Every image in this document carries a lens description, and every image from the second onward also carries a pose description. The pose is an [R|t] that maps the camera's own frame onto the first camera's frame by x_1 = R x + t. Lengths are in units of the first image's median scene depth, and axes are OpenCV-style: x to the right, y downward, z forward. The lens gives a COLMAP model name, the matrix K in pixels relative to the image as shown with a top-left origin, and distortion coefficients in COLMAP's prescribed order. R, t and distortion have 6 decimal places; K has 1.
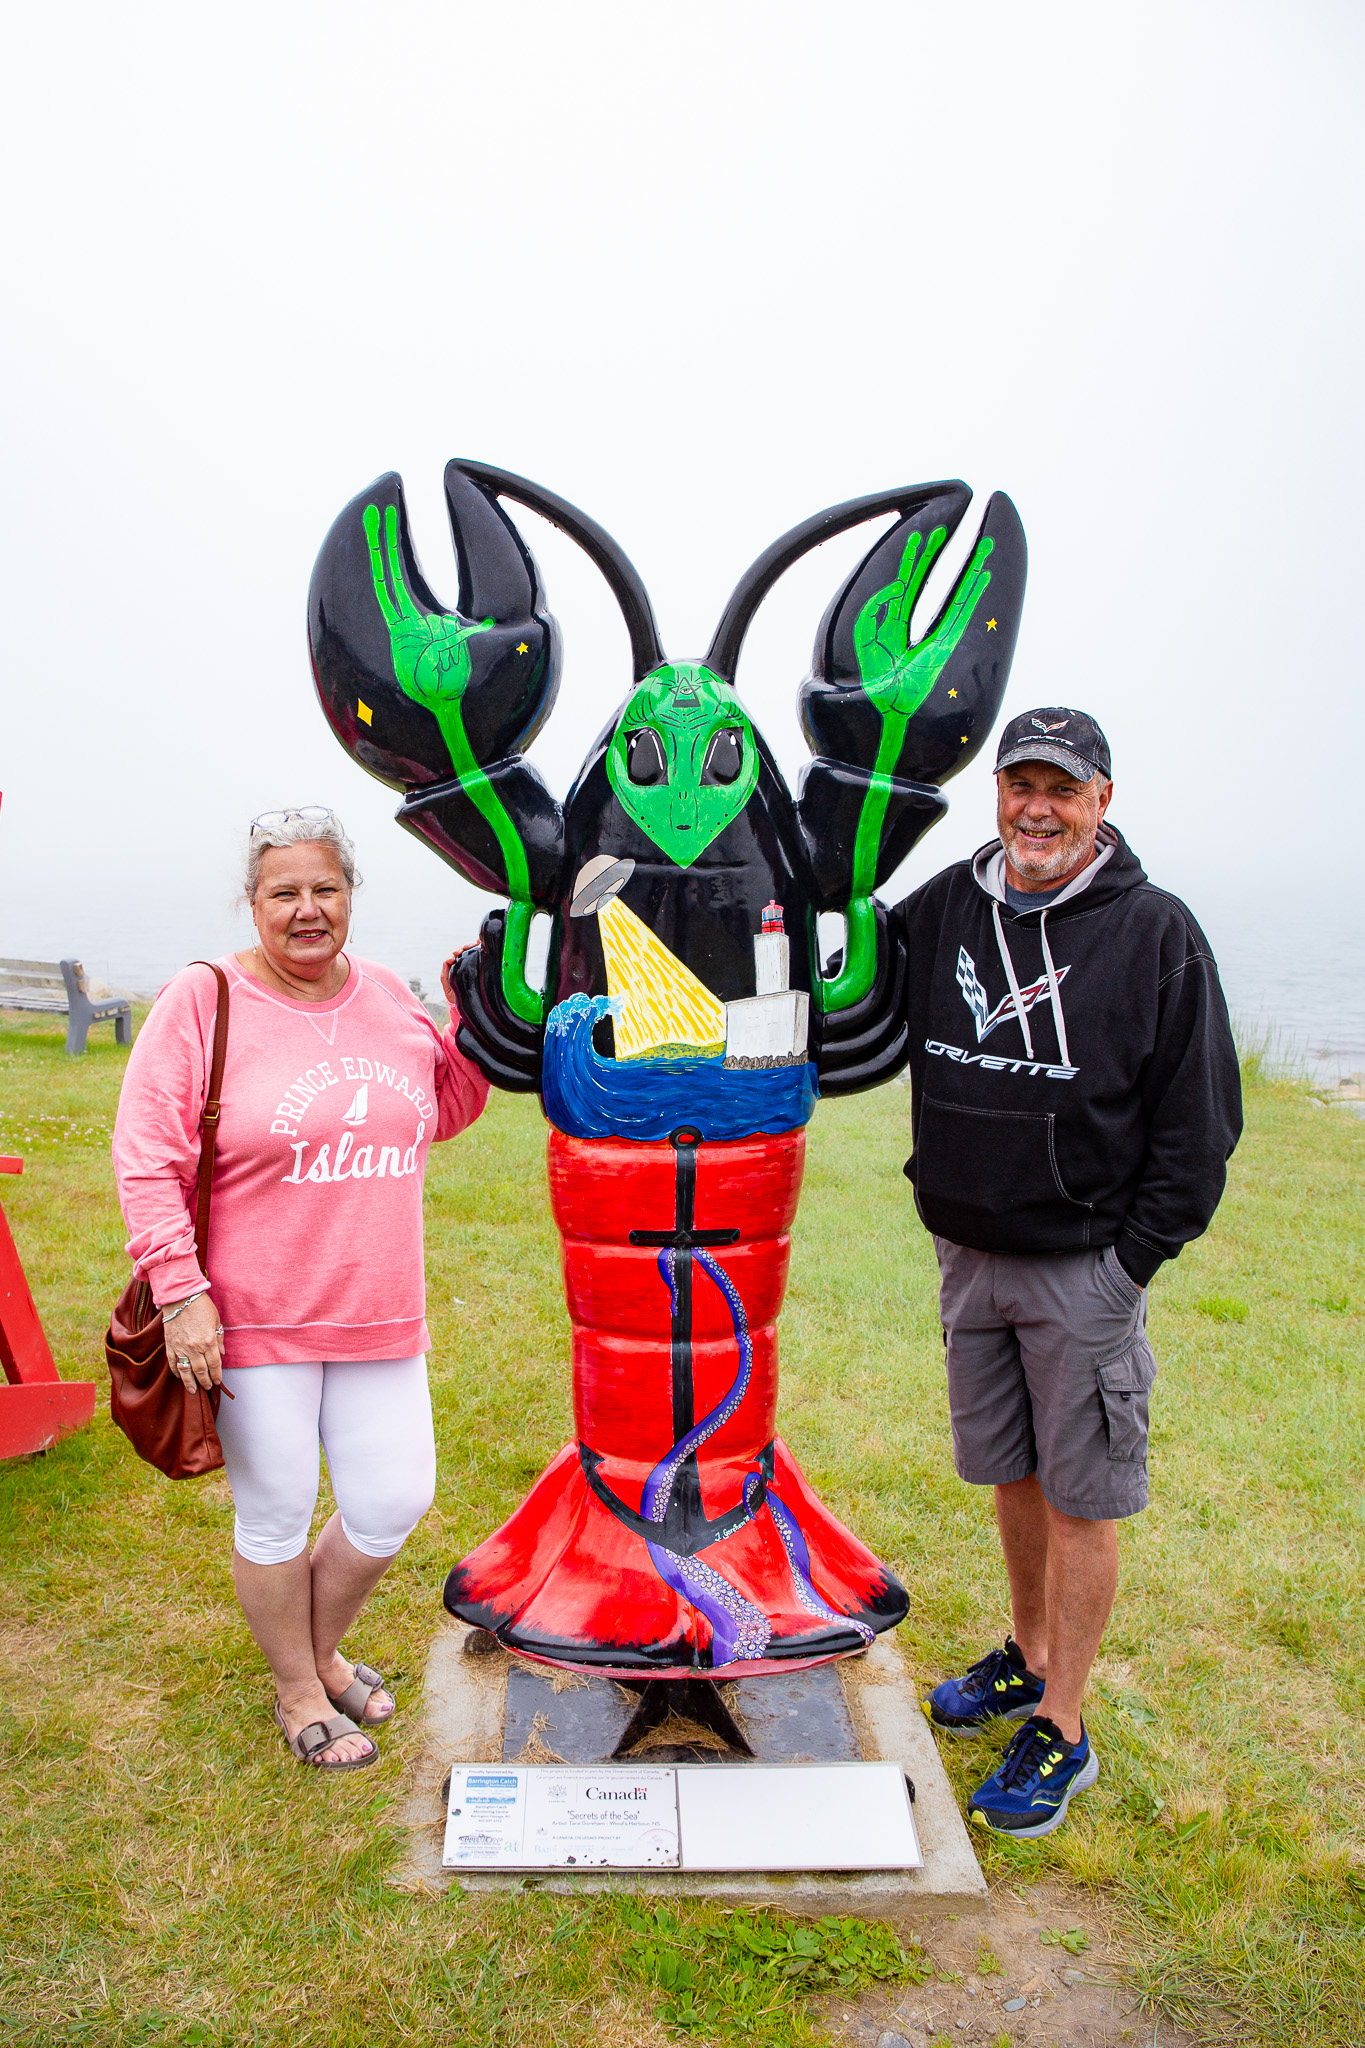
lens RADIAL K [[1385.1, 0, 574.8], [0, 1385.1, 945.0], [0, 0, 1]] dist [-0.109730, 0.060268]
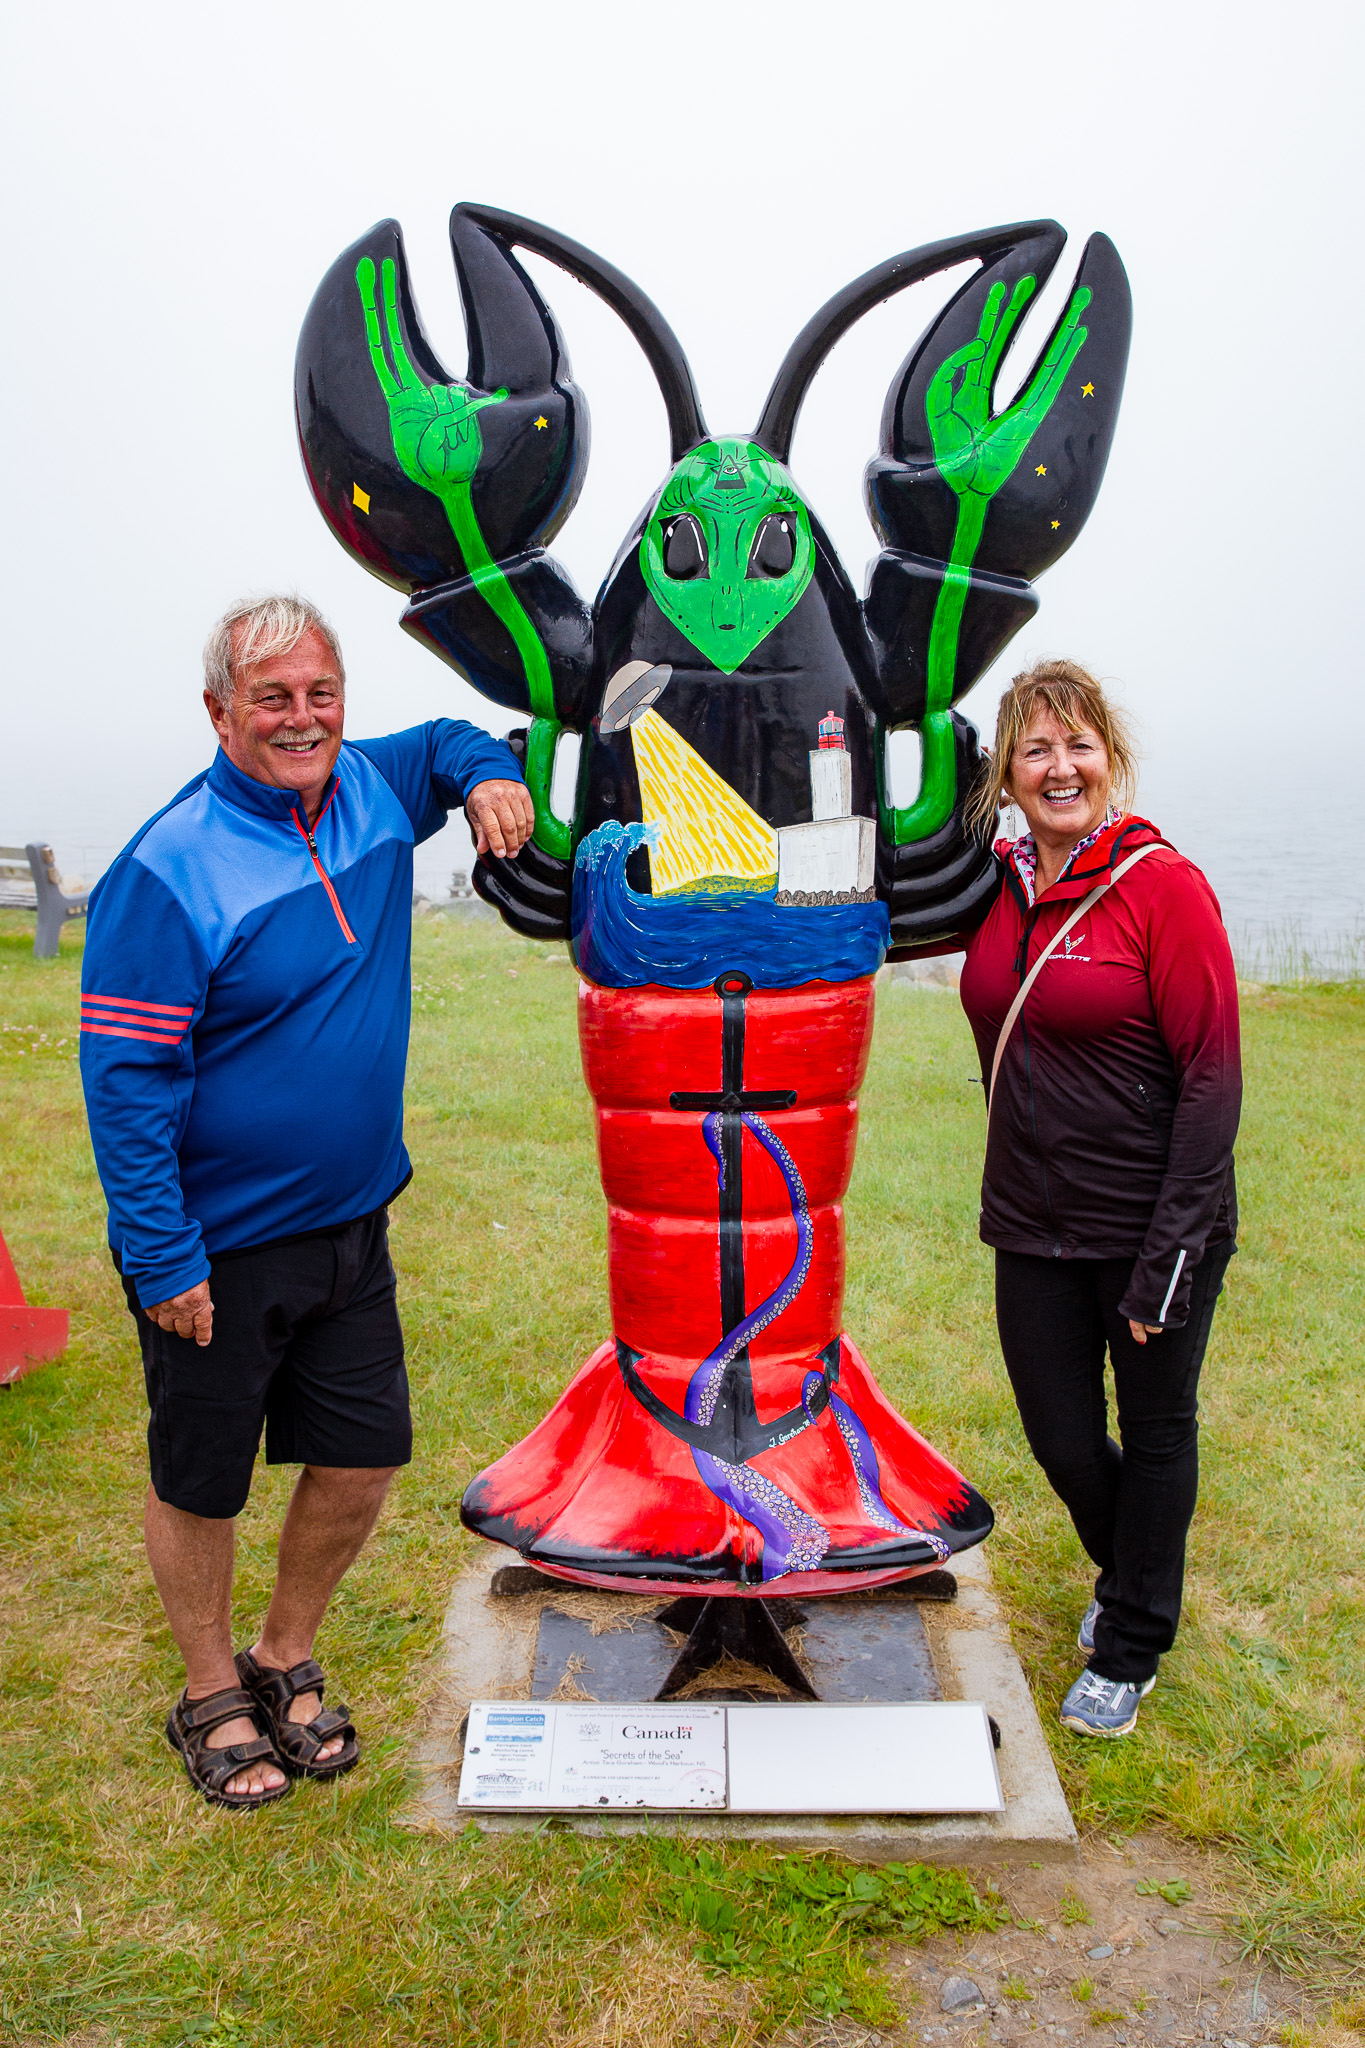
lens RADIAL K [[1733.2, 0, 642.0], [0, 1733.2, 915.1], [0, 0, 1]] dist [-0.093870, 0.071716]
pose [[0.999824, -0.005847, -0.017833, 0.042314], [0.006496, 0.999311, 0.036550, 0.054699], [0.017607, -0.036660, 0.999173, -0.092735]]
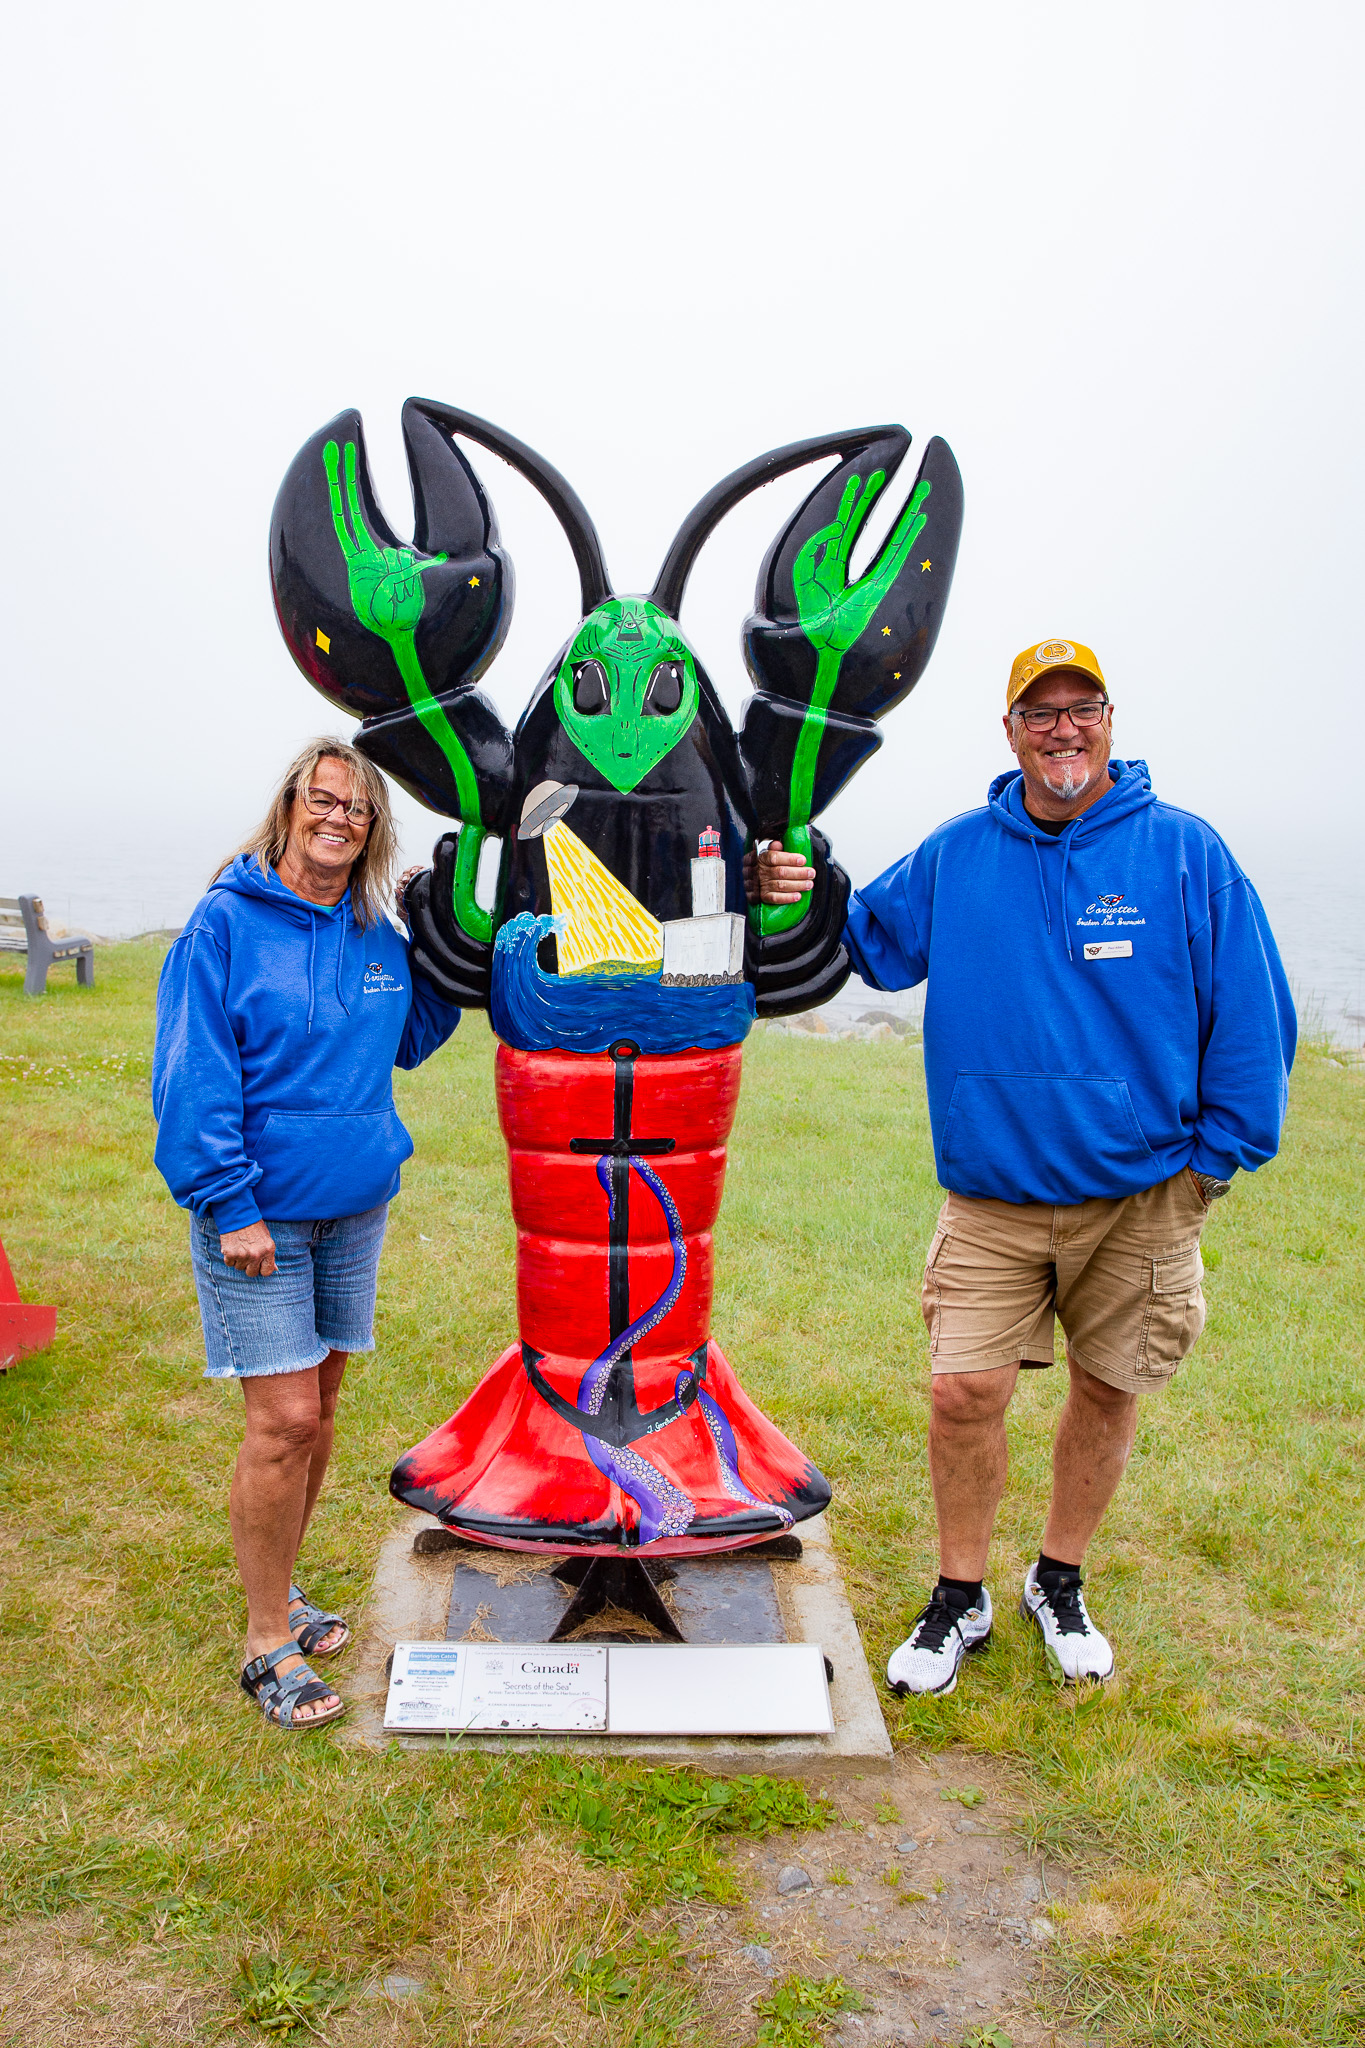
lens RADIAL K [[1522.6, 0, 612.8], [0, 1522.6, 946.8], [0, 0, 1]] dist [-0.107551, 0.075509]
pose [[0.999697, 0.013590, 0.020541, 0.046459], [-0.014230, 0.999407, 0.031350, 0.023990], [-0.020103, -0.031632, 0.999297, -0.156422]]
